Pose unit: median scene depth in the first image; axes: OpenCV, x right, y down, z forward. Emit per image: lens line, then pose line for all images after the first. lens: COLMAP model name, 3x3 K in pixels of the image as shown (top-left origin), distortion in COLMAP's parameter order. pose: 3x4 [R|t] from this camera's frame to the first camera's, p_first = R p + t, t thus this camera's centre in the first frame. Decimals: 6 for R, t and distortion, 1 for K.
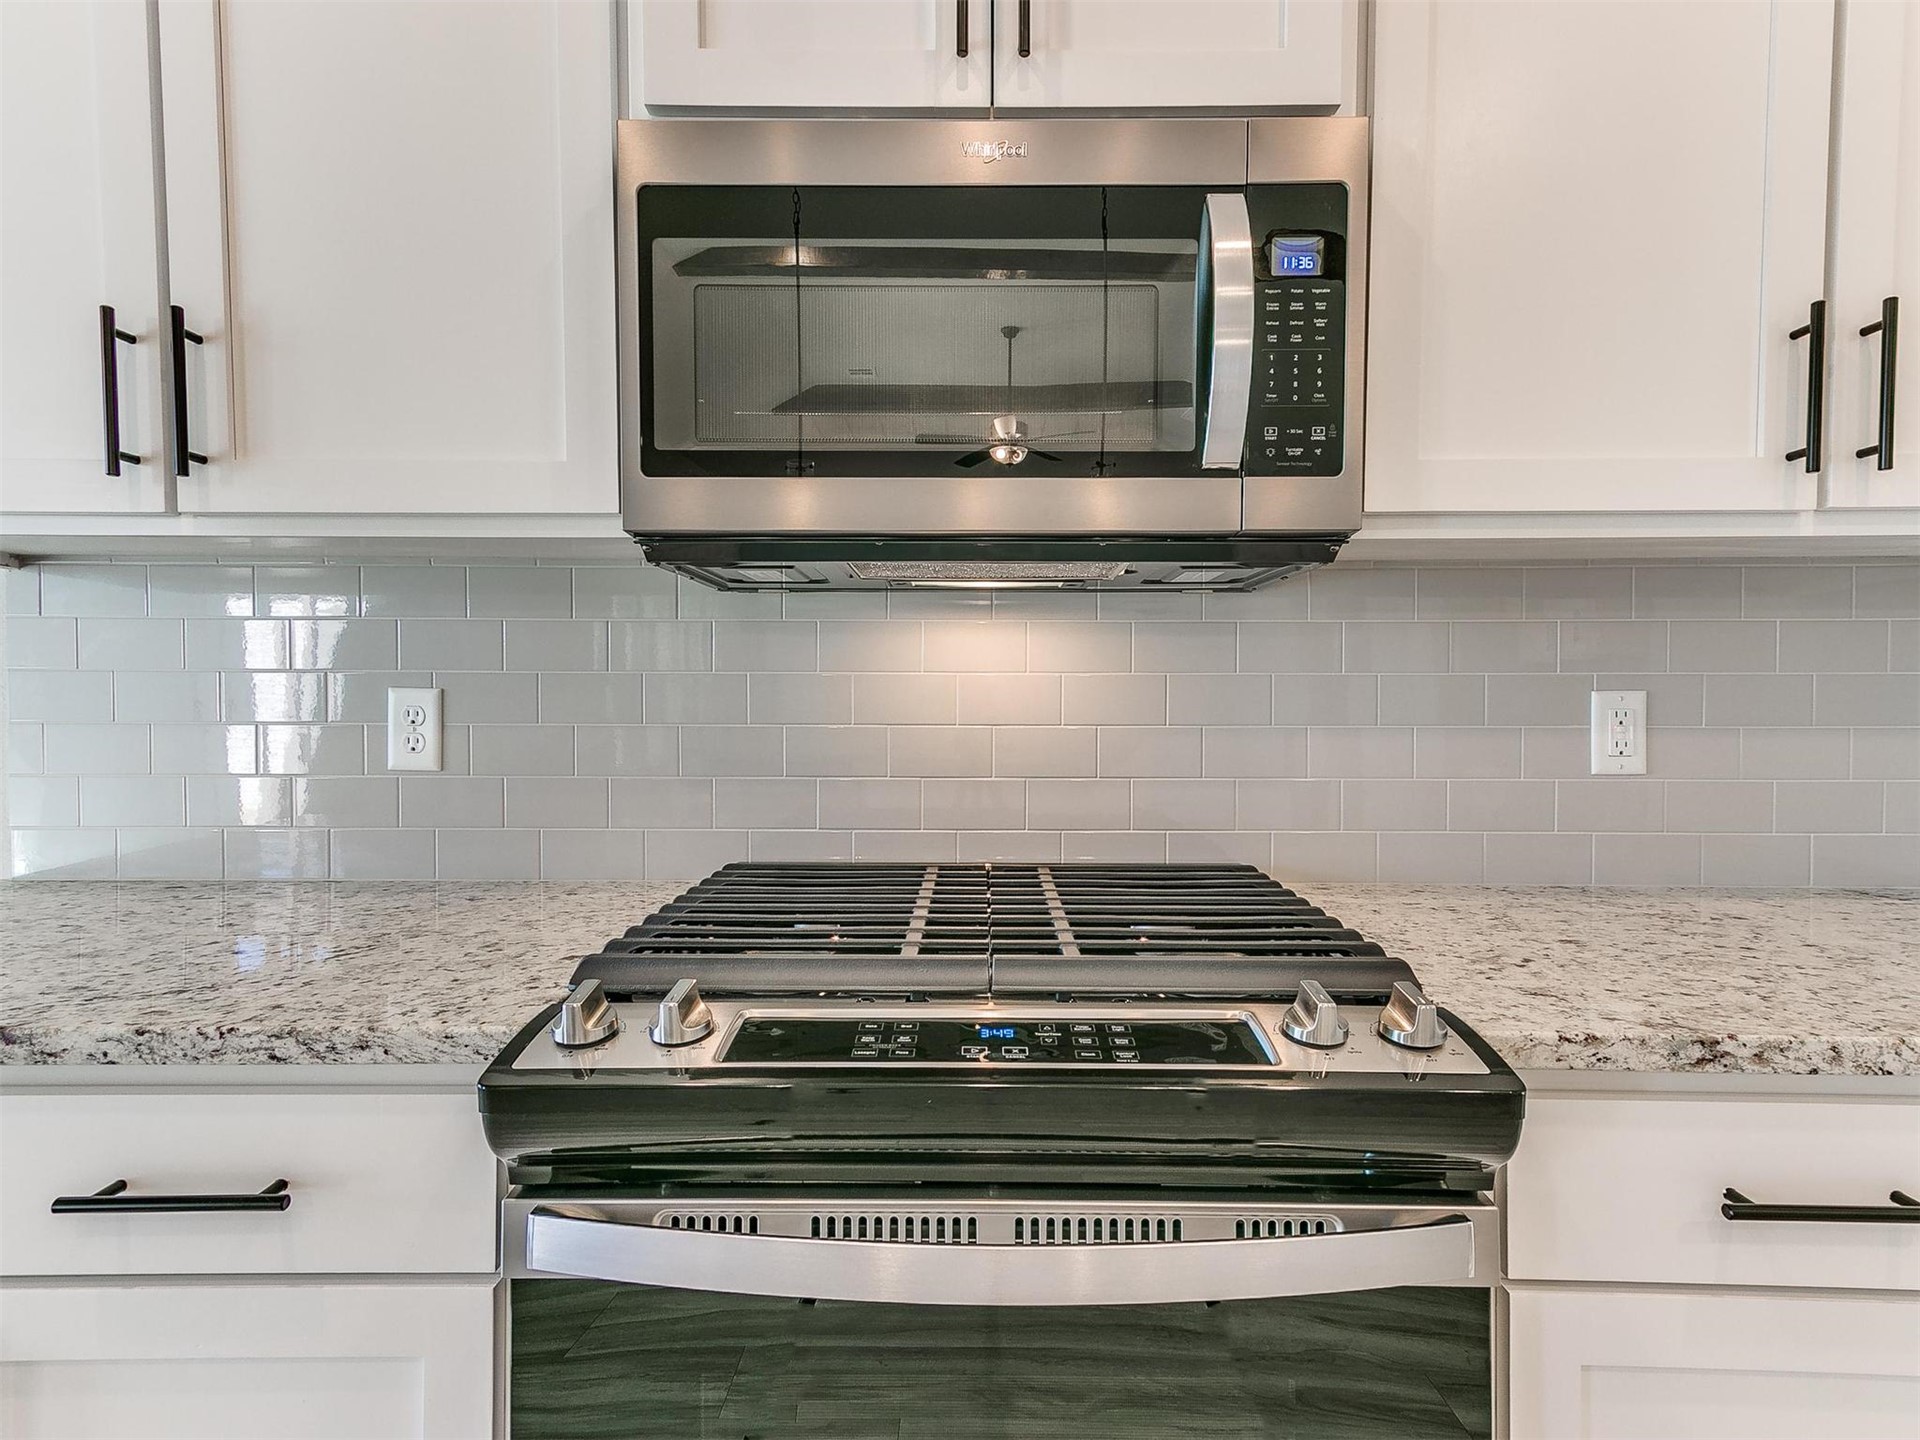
lens RADIAL K [[1042.5, 0, 934.8], [0, 1042.5, 712.6], [0, 0, 1]] dist [0.013668, 0.000335]
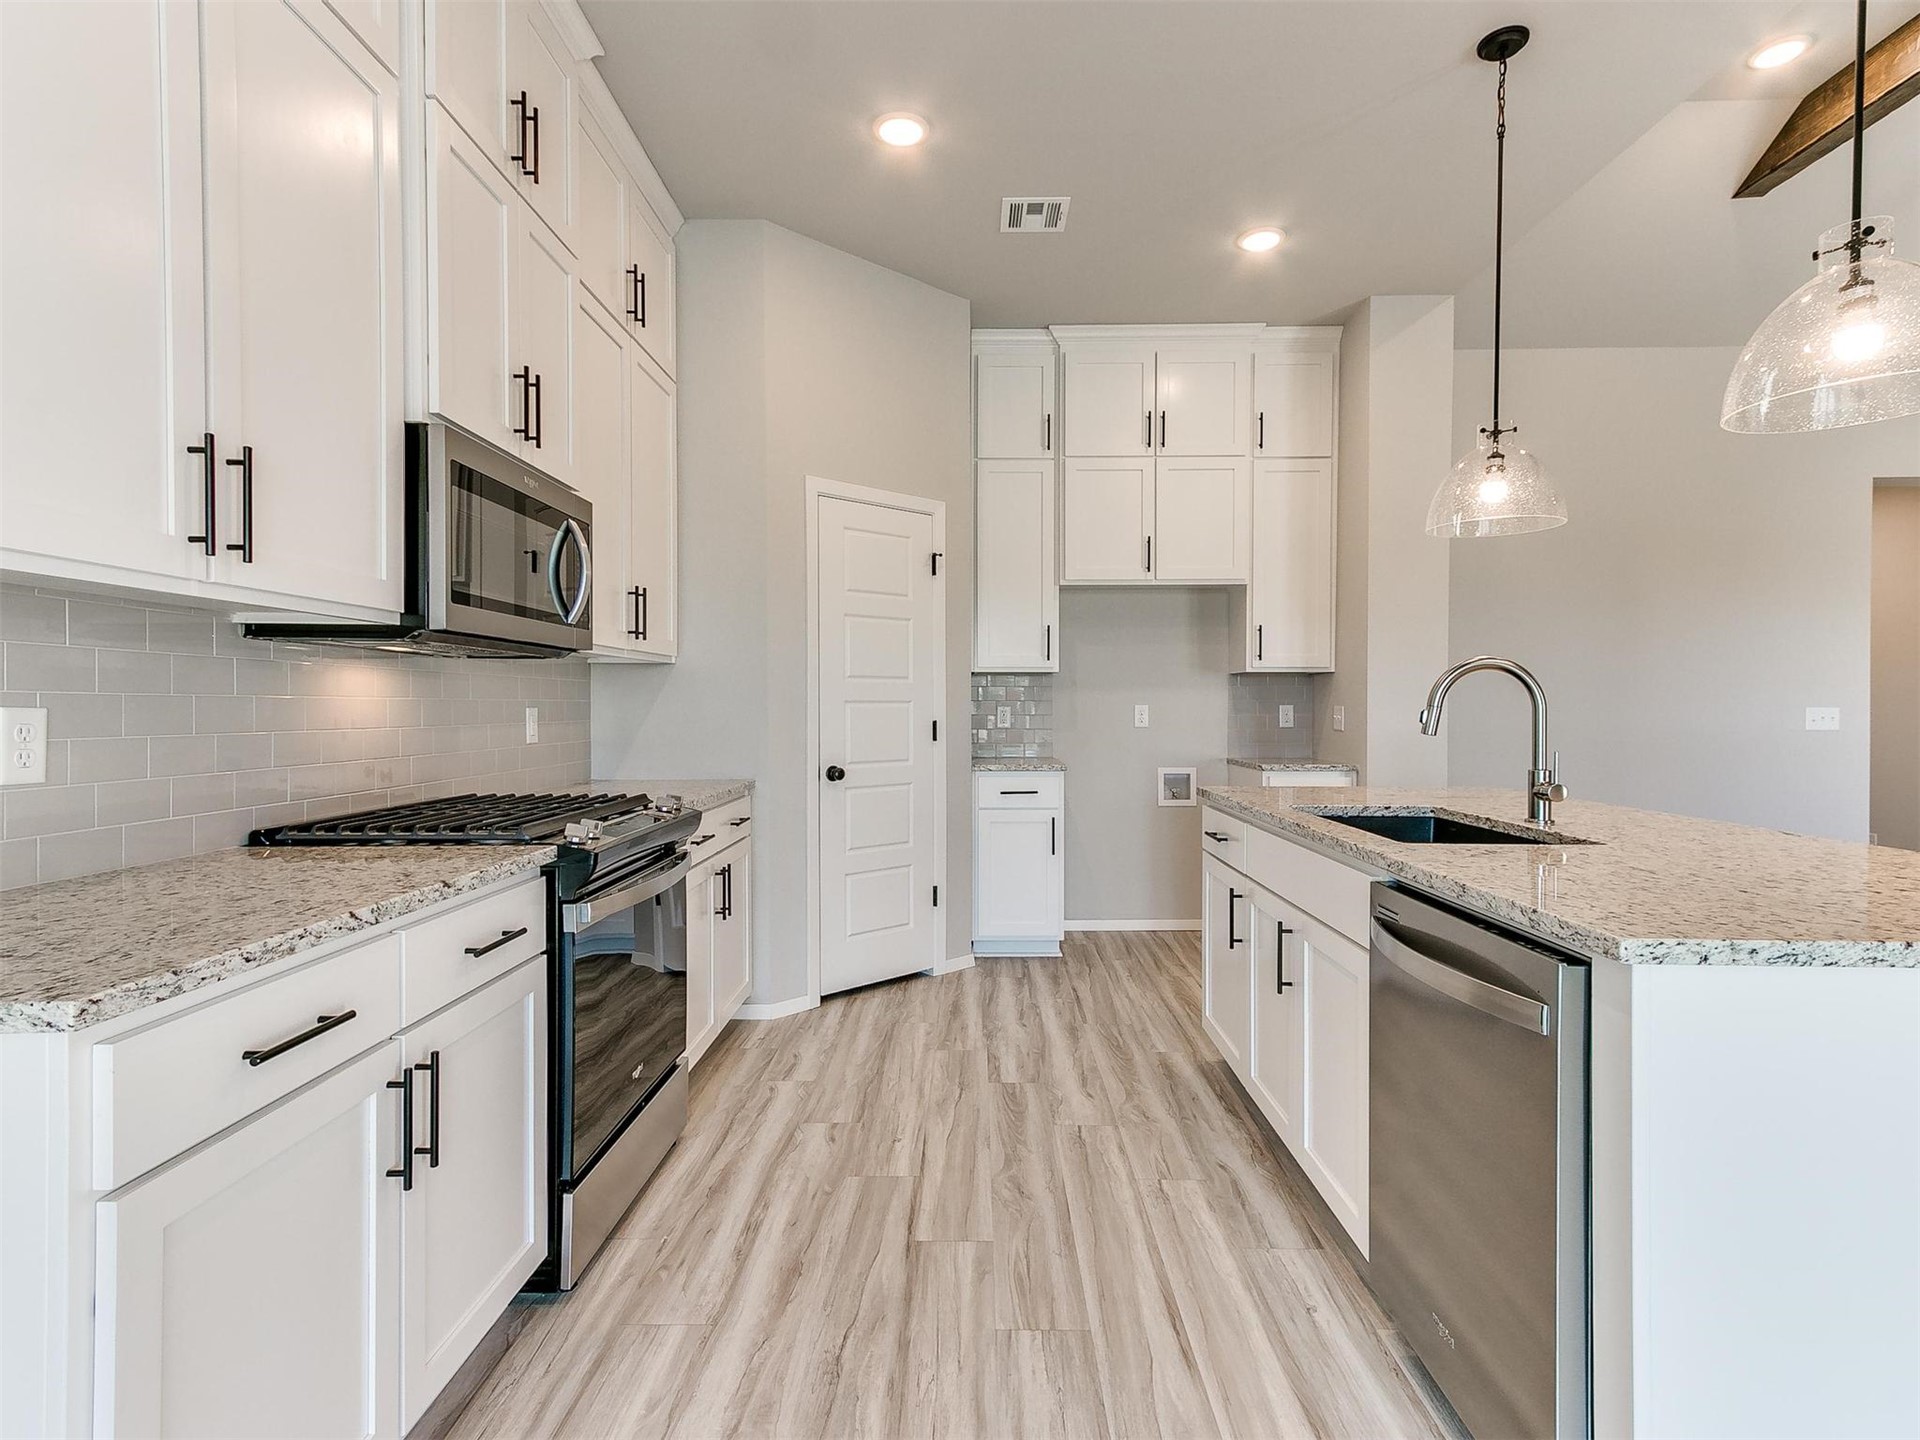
lens RADIAL K [[996.7, 0, 976.0], [0, 996.7, 715.3], [0, 0, 1]] dist [0.015733, 0.004313]
pose [[-0.022557, -0.009568, 0.999700, -2.166386], [0.023947, 0.999662, 0.010108, -0.004072], [-0.999459, 0.024168, -0.022320, 0.040338]]
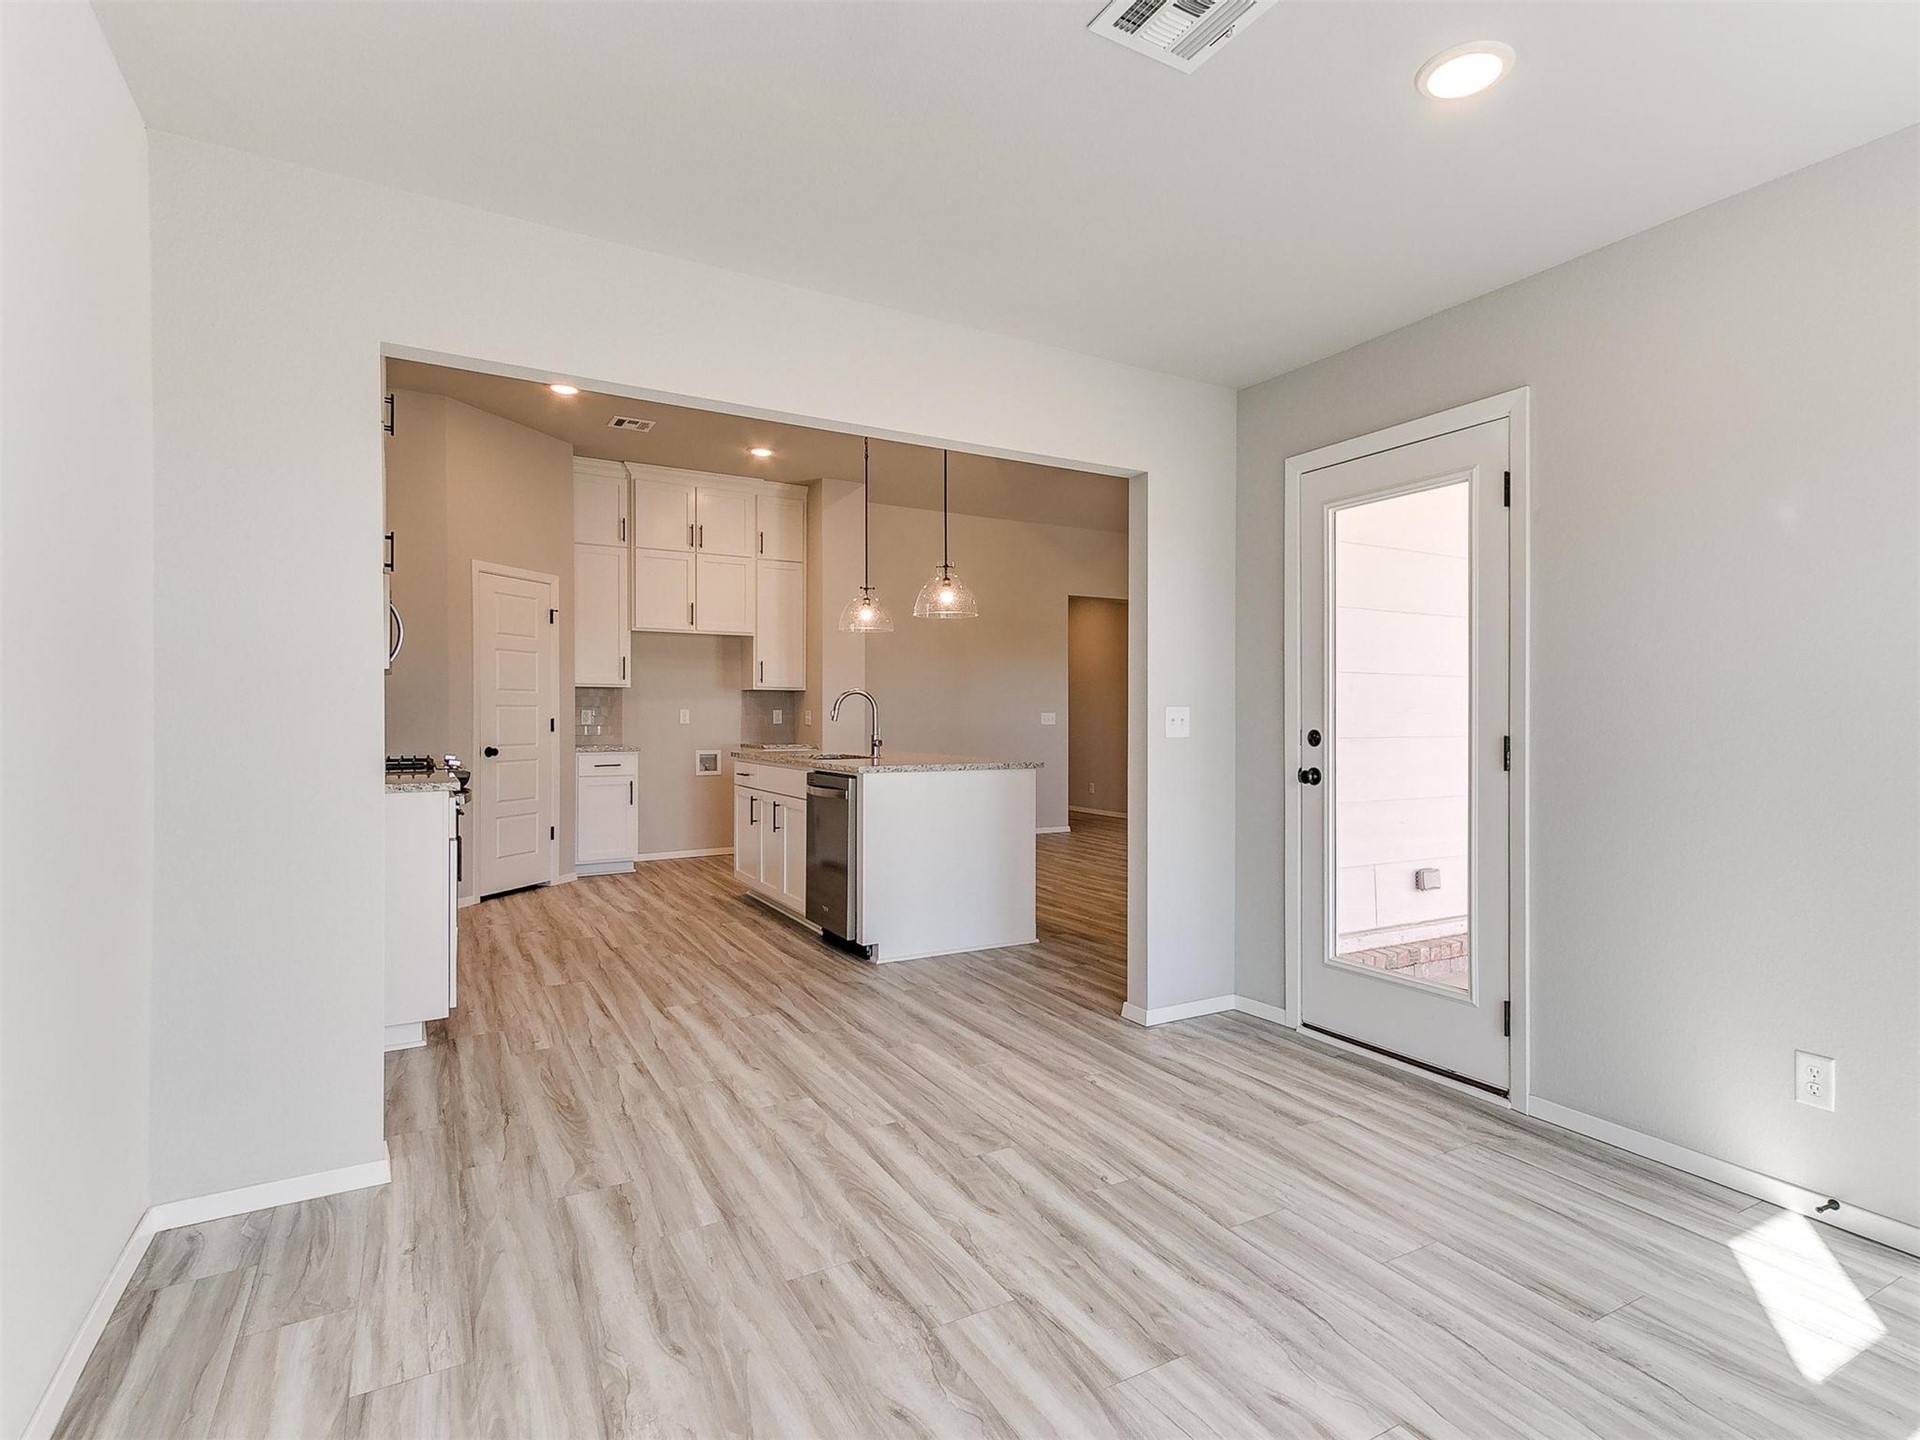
lens RADIAL K [[978.3, 0, 995.8], [0, 978.3, 742.0], [0, 0, 1]] dist [0.013493, 0.000930]
pose [[-0.514714, -0.025196, 0.856991, -4.873544], [0.015608, 0.999127, 0.038749, 0.008480], [-0.857220, 0.033320, -0.513872, 0.930594]]
